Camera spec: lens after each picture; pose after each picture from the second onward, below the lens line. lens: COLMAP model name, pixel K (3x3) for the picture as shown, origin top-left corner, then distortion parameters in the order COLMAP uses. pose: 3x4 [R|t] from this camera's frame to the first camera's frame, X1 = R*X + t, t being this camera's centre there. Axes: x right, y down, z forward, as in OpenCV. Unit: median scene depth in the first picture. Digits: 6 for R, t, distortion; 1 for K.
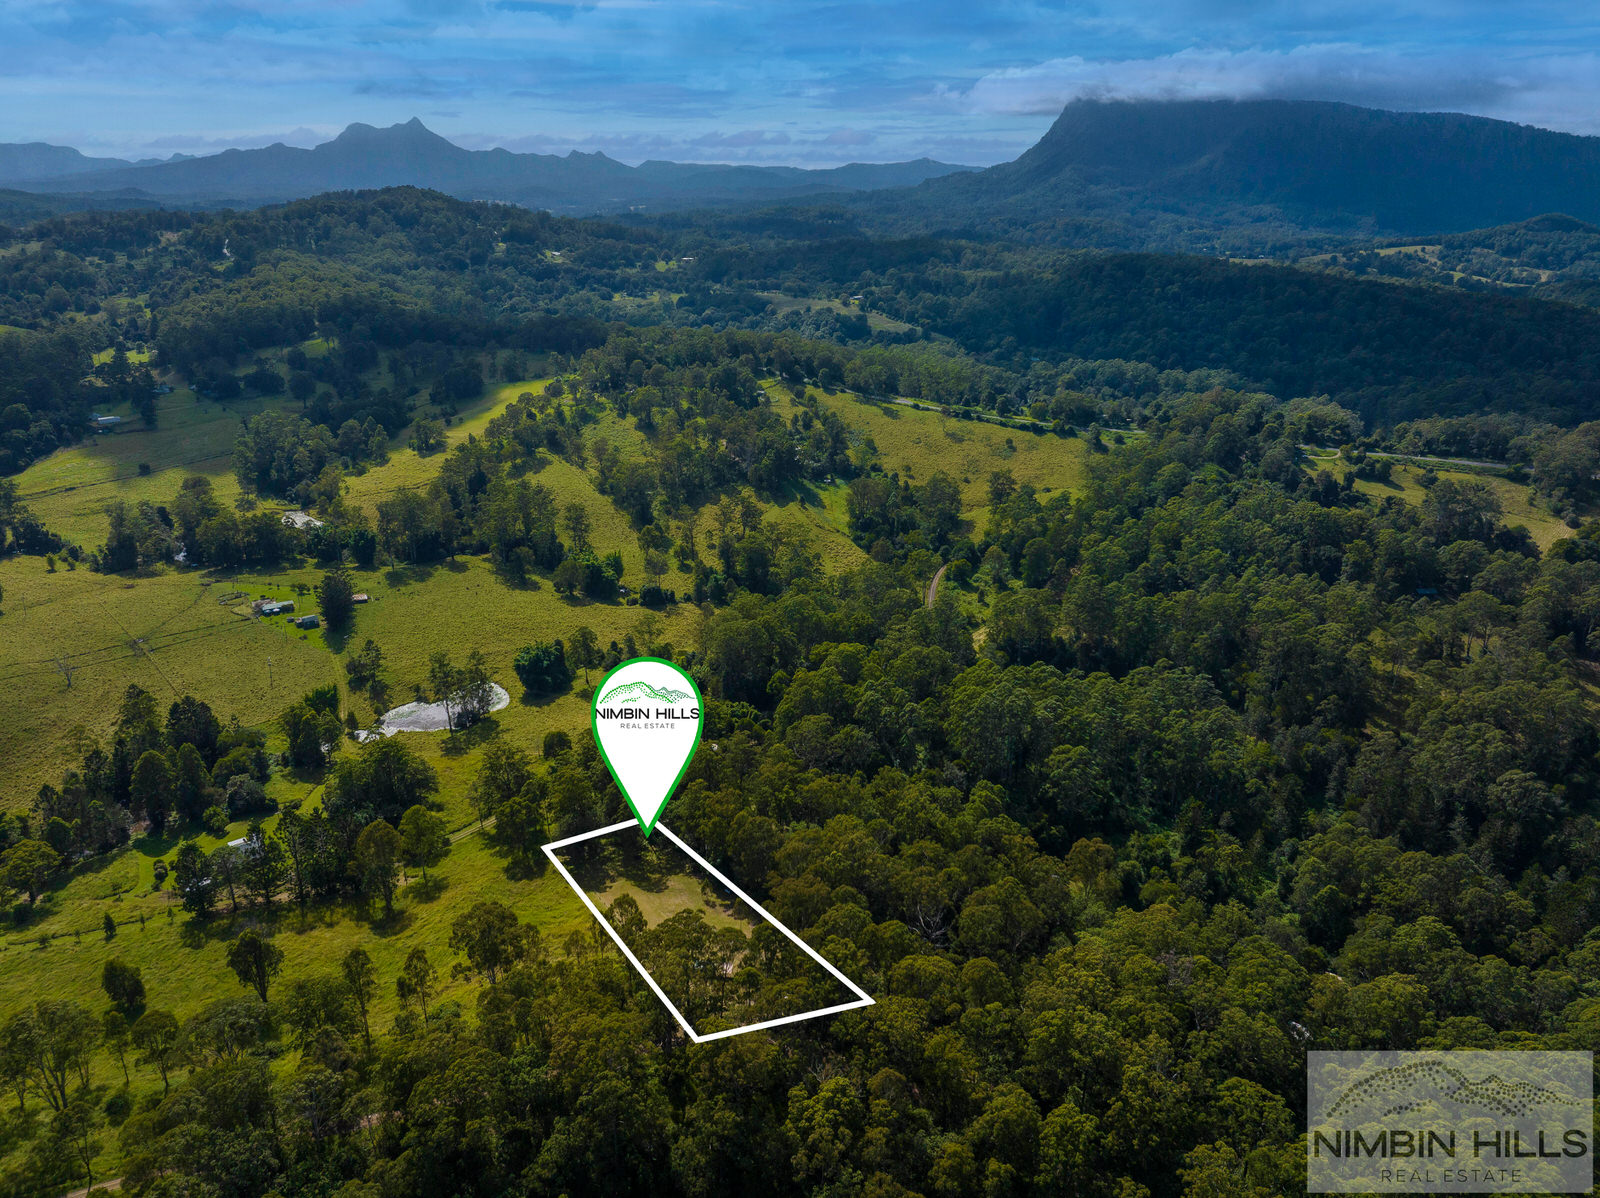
lens RADIAL K [[1120.7, 0, 802.3], [0, 1120.7, 595.2], [0, 0, 1]] dist [-0.036986, -0.000388]
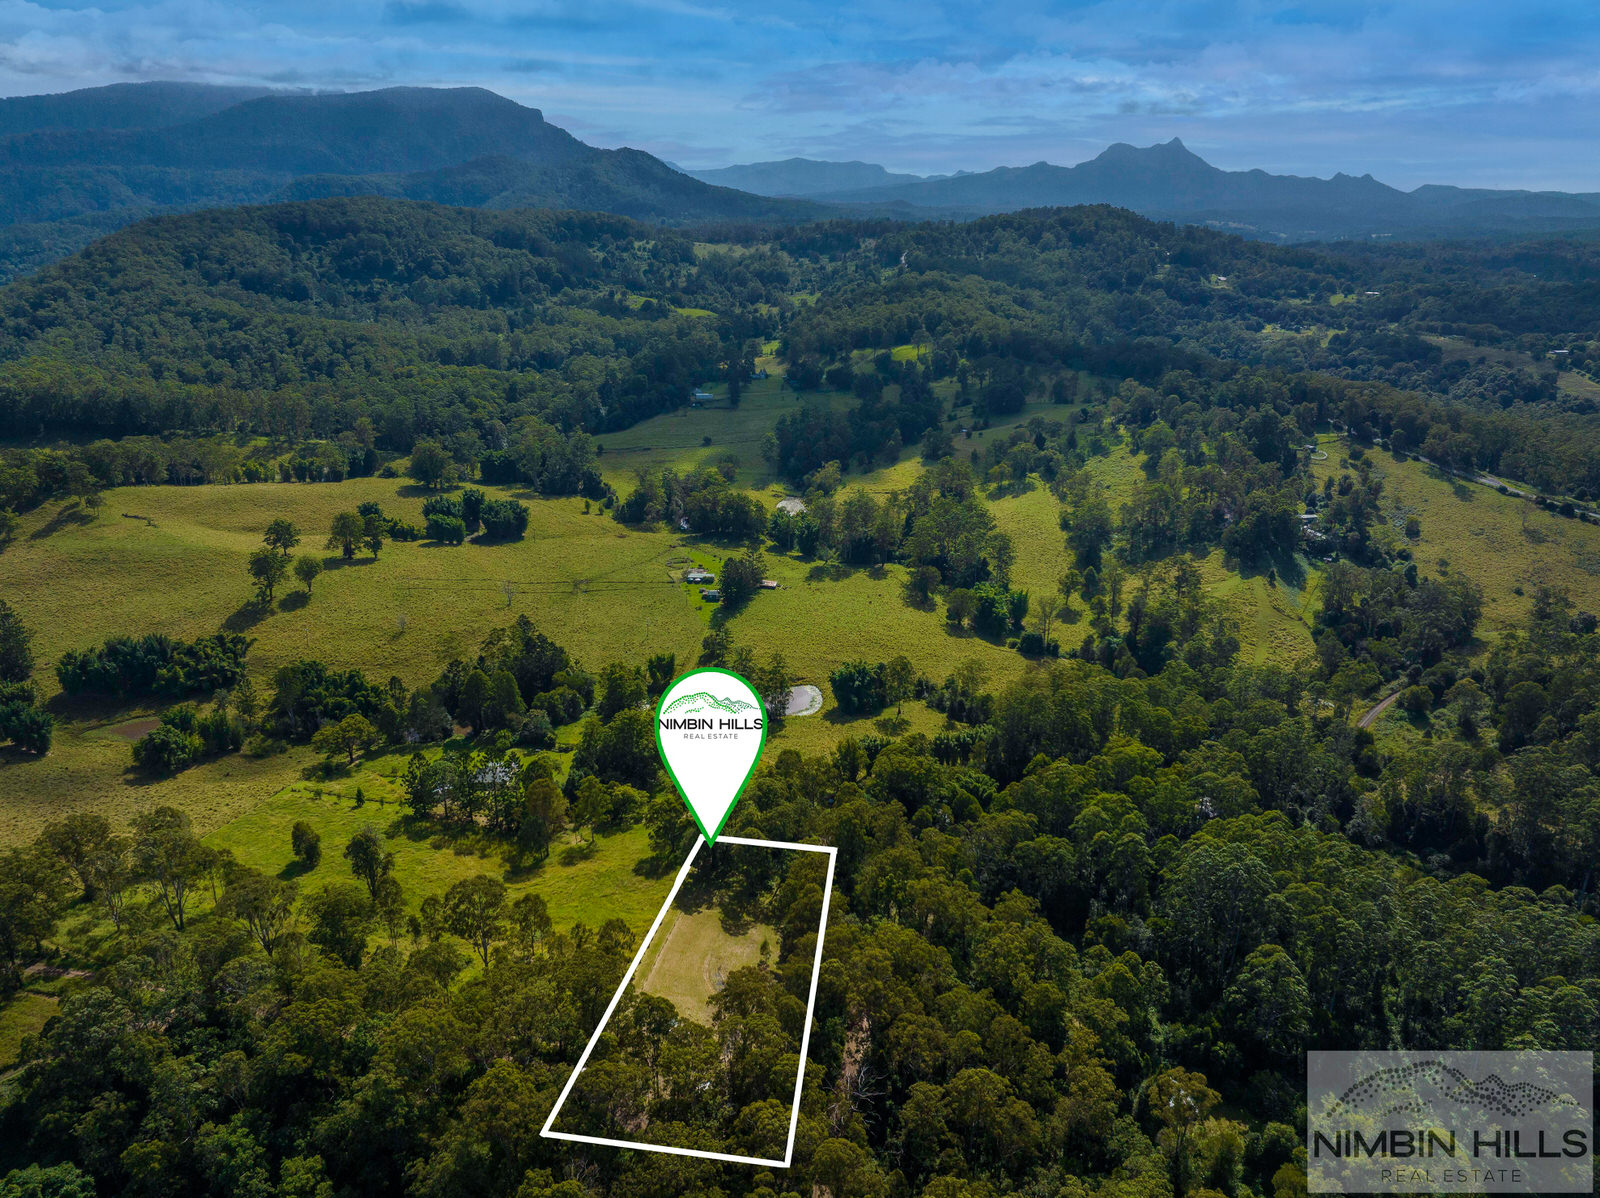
lens RADIAL K [[1120.7, 0, 802.3], [0, 1120.7, 595.2], [0, 0, 1]] dist [-0.036986, -0.000388]
pose [[0.814661, 0.198737, -0.544822, 0.151662], [-0.207519, 0.977142, 0.046136, -0.030084], [0.541537, 0.075476, 0.837282, 0.080339]]
